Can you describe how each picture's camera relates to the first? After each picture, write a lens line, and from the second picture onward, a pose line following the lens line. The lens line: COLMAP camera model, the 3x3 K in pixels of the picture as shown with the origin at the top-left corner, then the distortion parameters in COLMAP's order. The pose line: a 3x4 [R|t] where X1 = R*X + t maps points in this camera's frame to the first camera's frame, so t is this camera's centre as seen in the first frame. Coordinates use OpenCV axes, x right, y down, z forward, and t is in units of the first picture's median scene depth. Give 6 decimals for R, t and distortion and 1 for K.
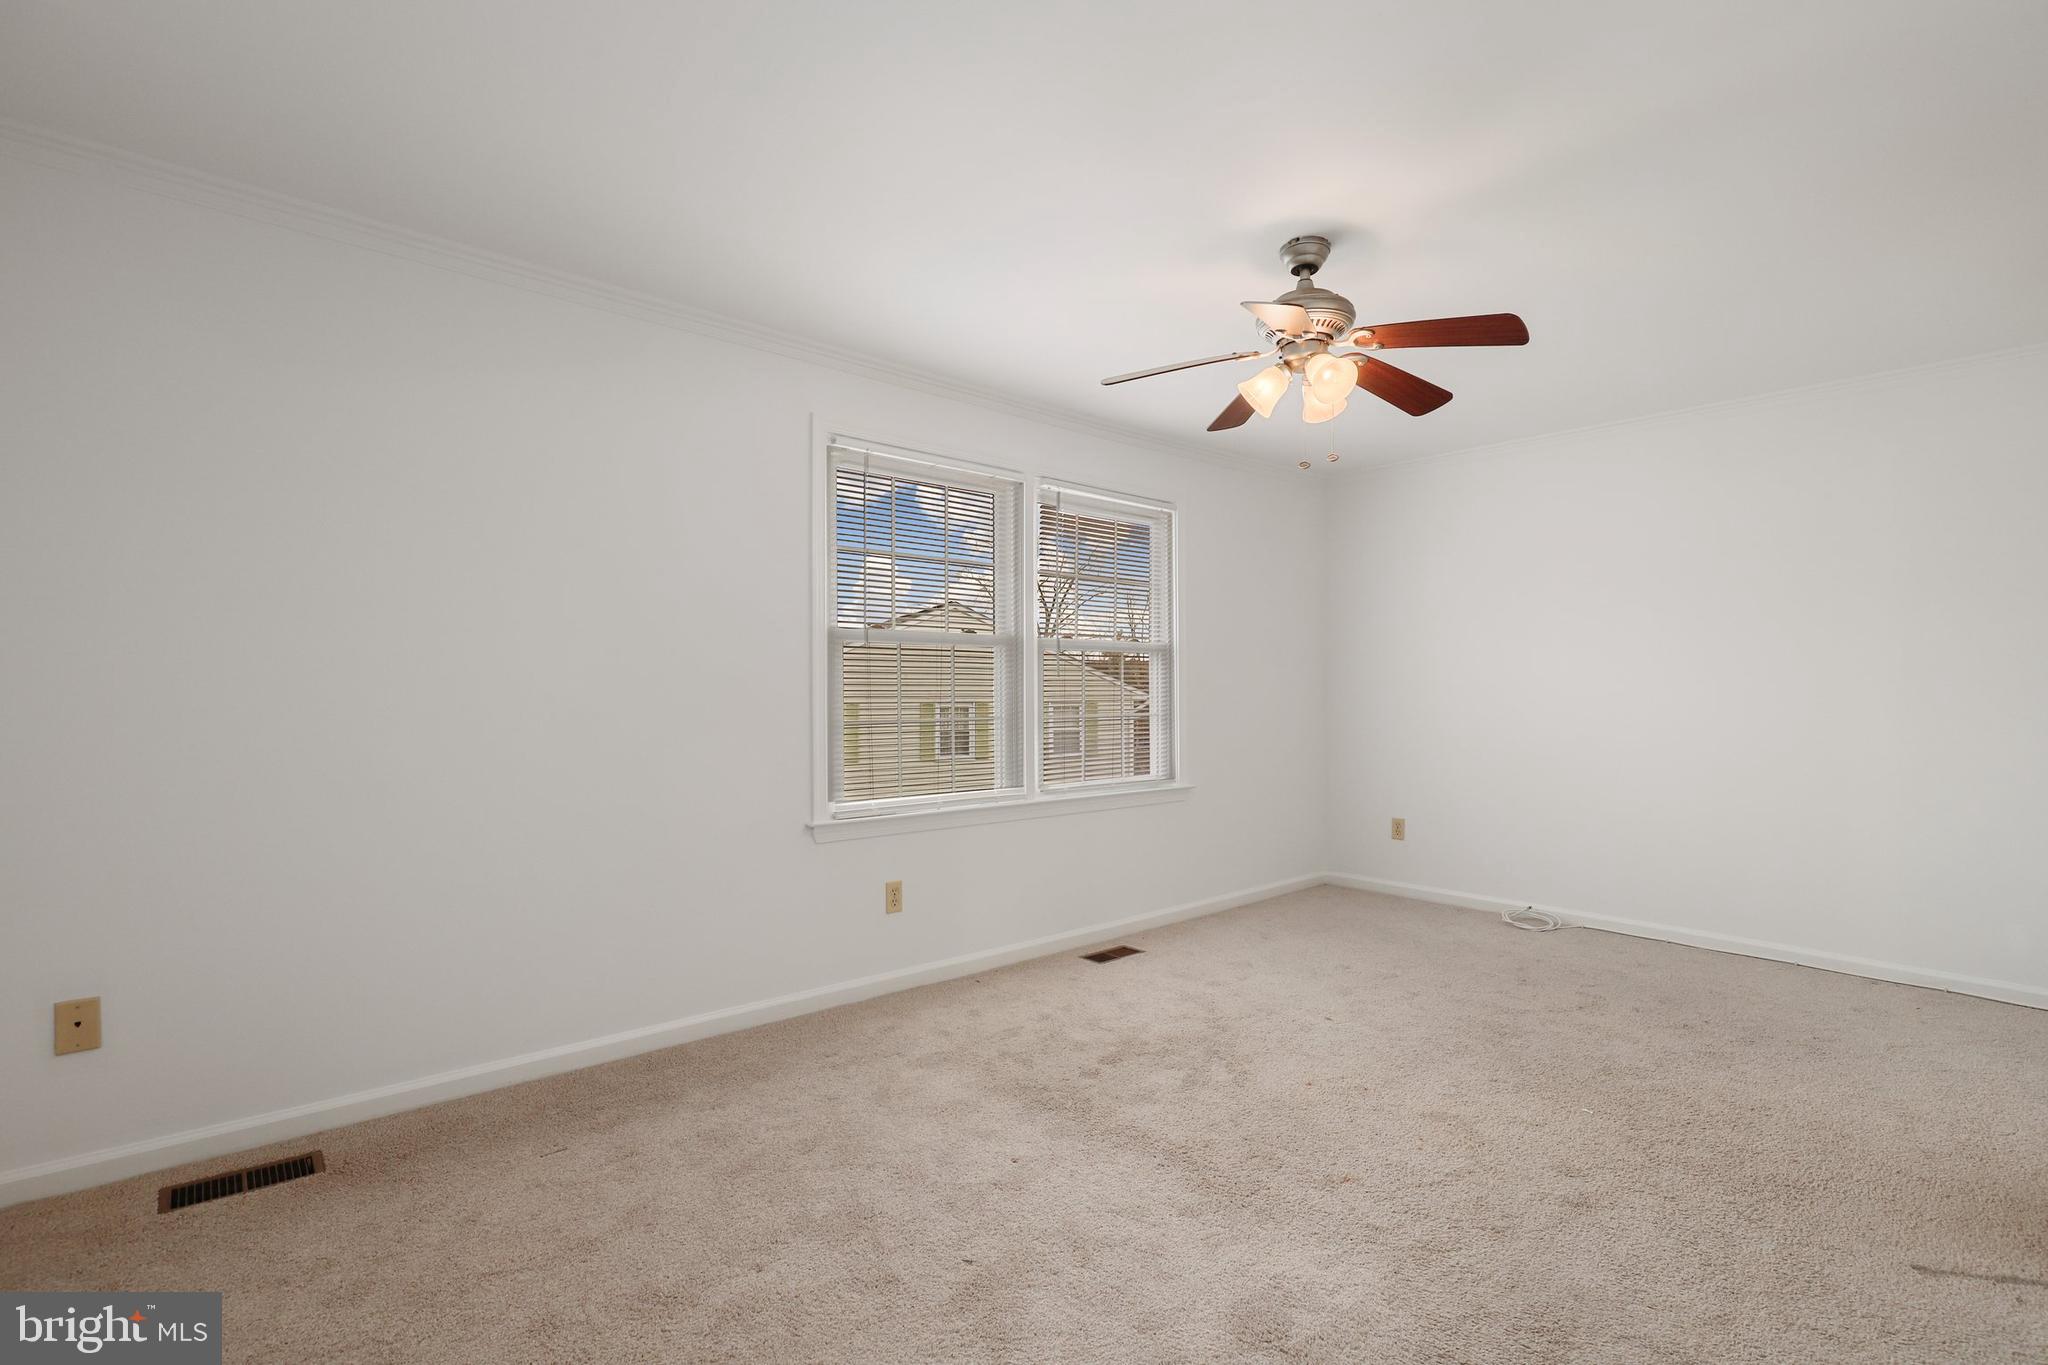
lens RADIAL K [[973.1, 0, 1019.3], [0, 973.1, 677.5], [0, 0, 1]] dist [0.009182, -0.000860]
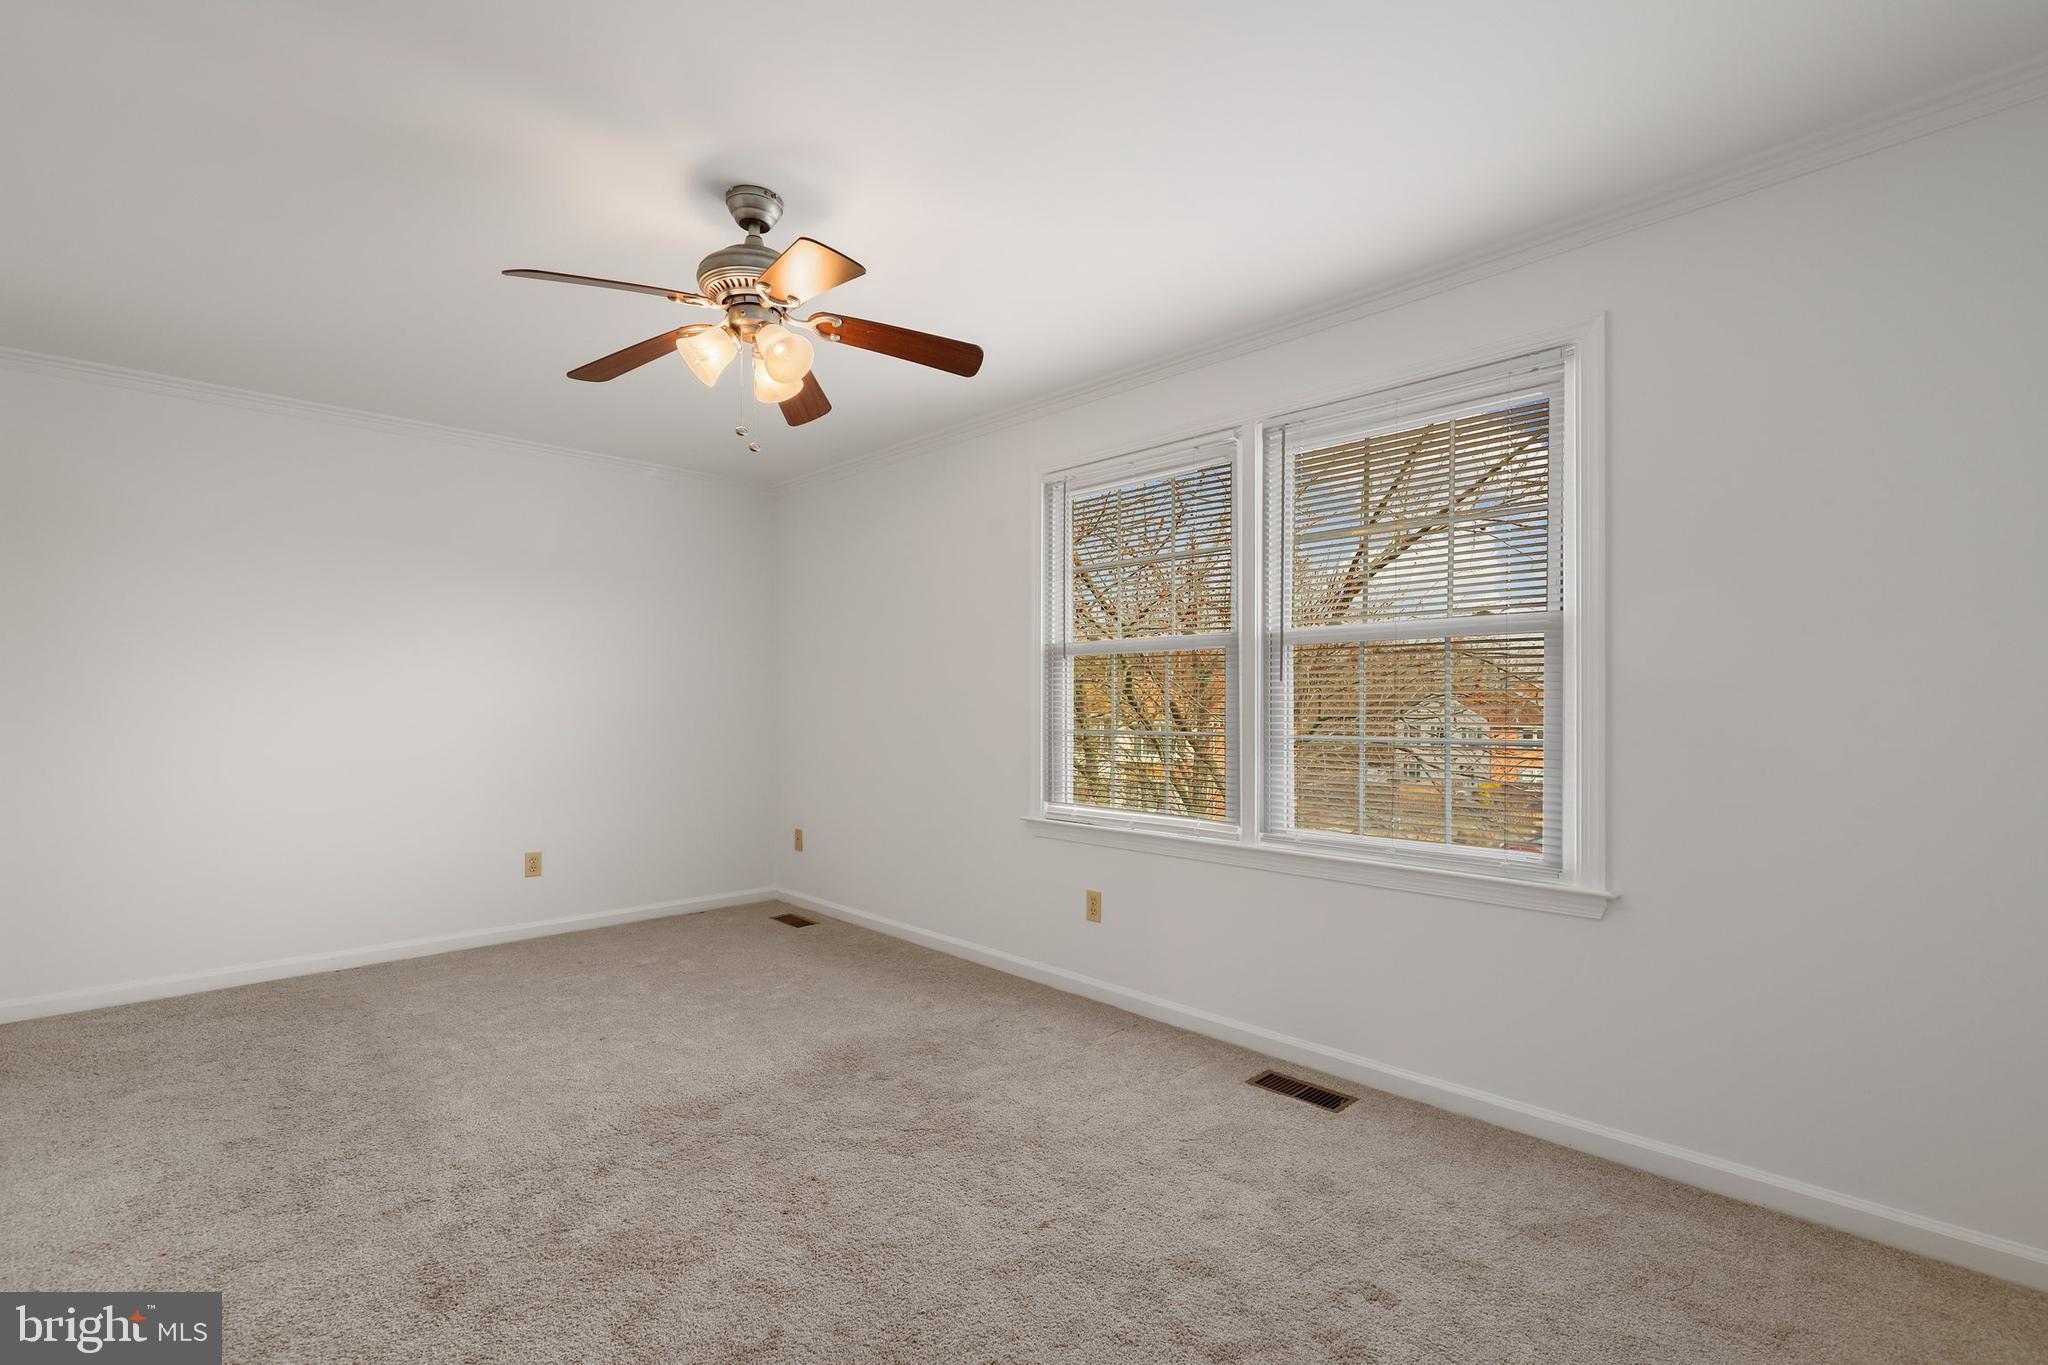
lens RADIAL K [[936.1, 0, 1027.6], [0, 936.1, 704.0], [0, 0, 1]] dist [0.003062, -0.000445]
pose [[0.042512, -0.004823, -0.999084, 0.915670], [0.006863, 0.999966, -0.004535, 0.020494], [0.999072, -0.006664, 0.042543, 0.965735]]
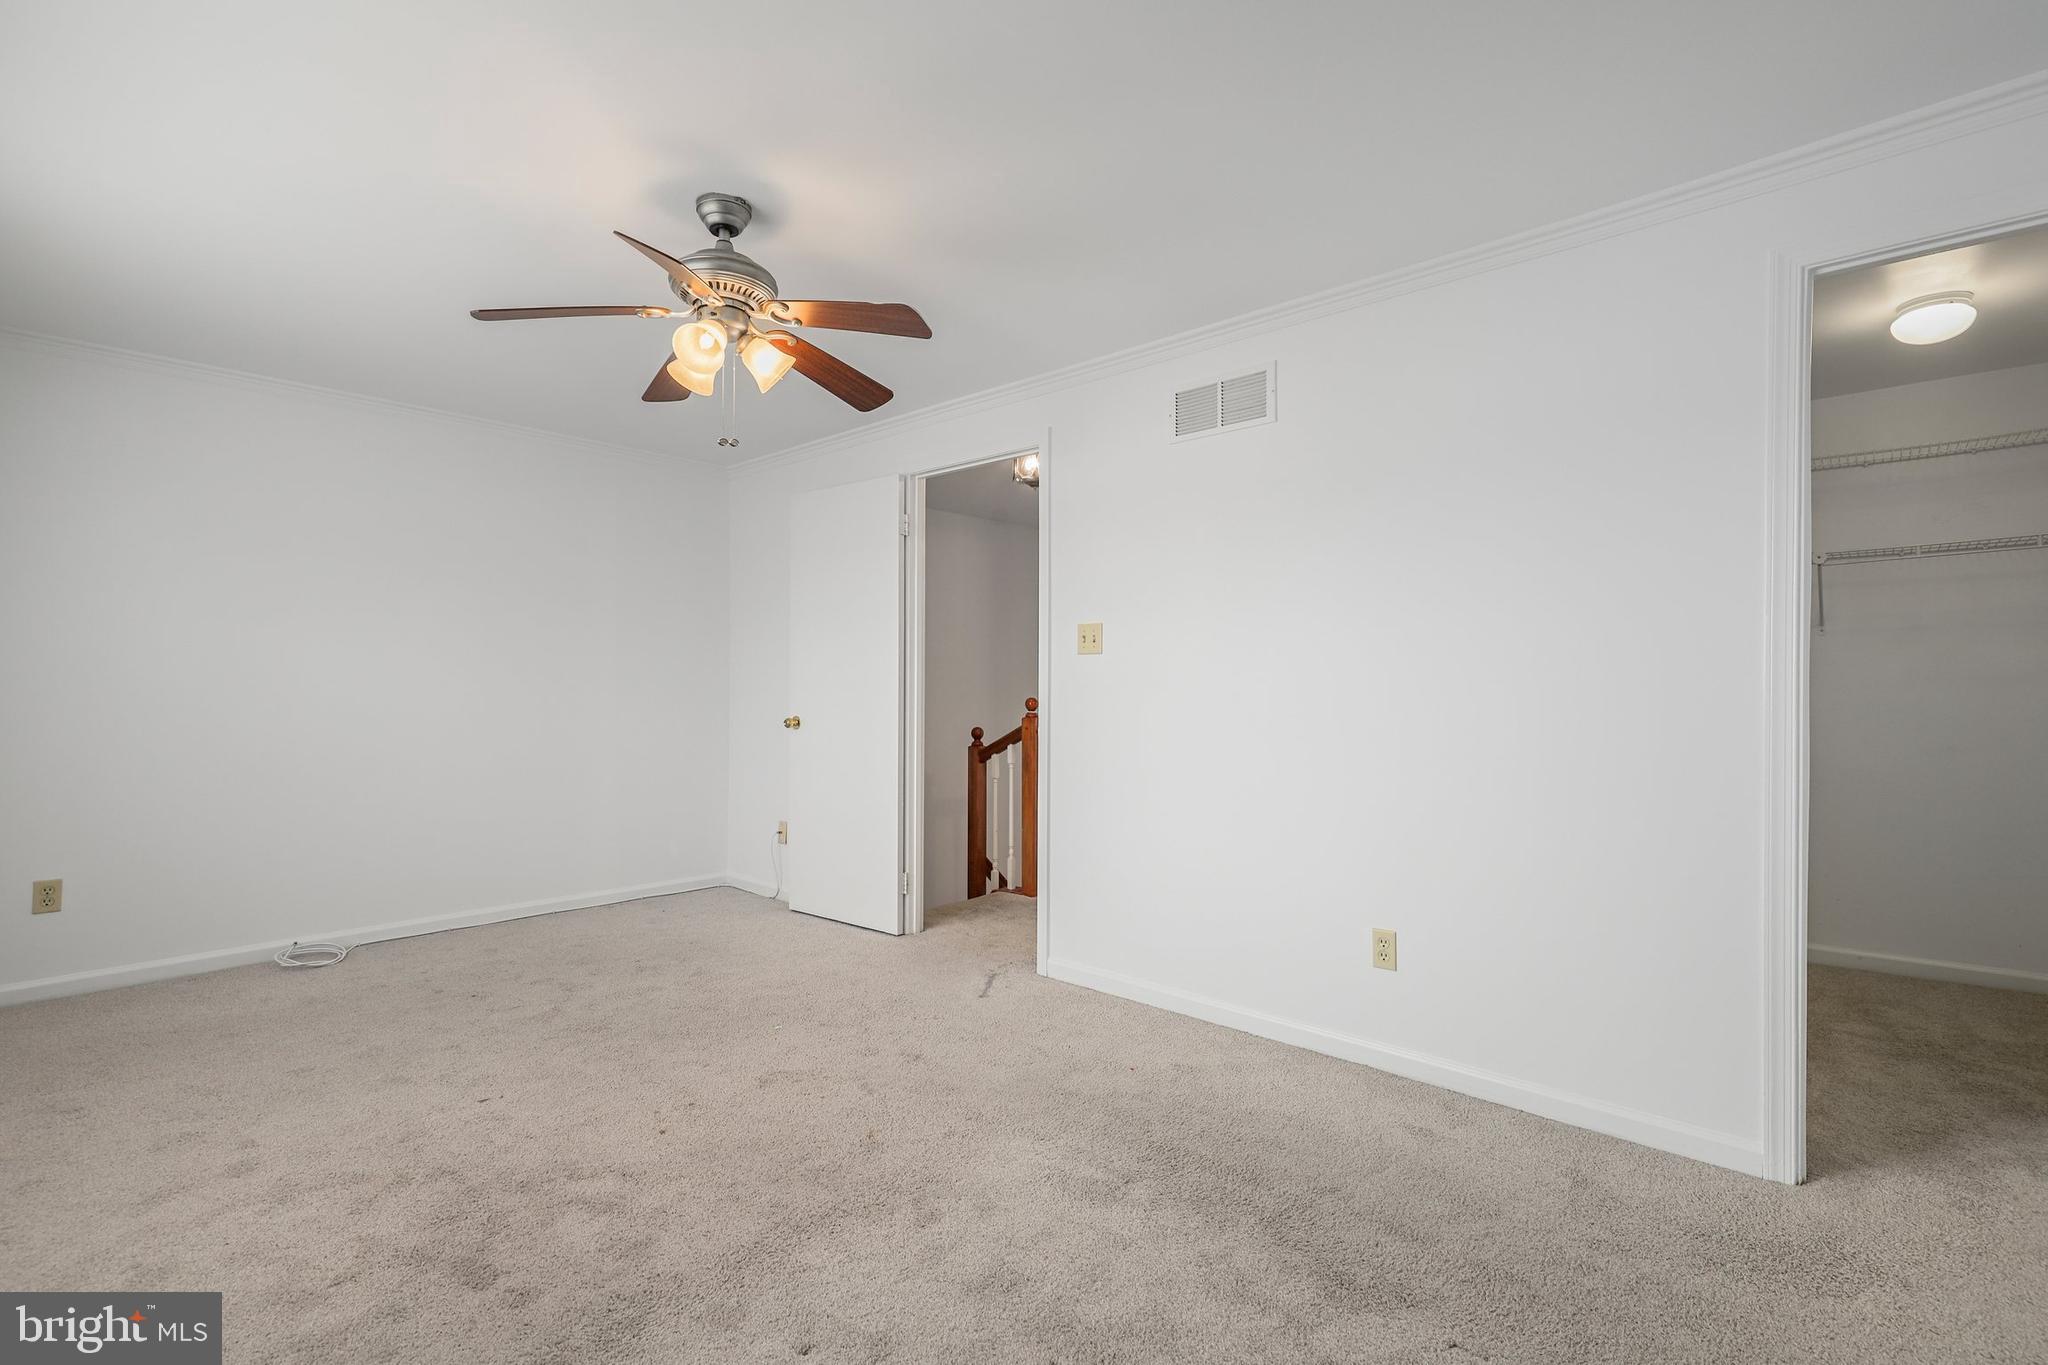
lens RADIAL K [[936.1, 0, 1030.7], [0, 936.1, 683.0], [0, 0, 1]] dist [0.003062, -0.000445]
pose [[-0.118687, -0.003067, 0.992927, -0.497066], [-0.013118, 0.999913, 0.001520, 0.000043], [-0.992845, -0.012845, -0.118717, 0.647637]]
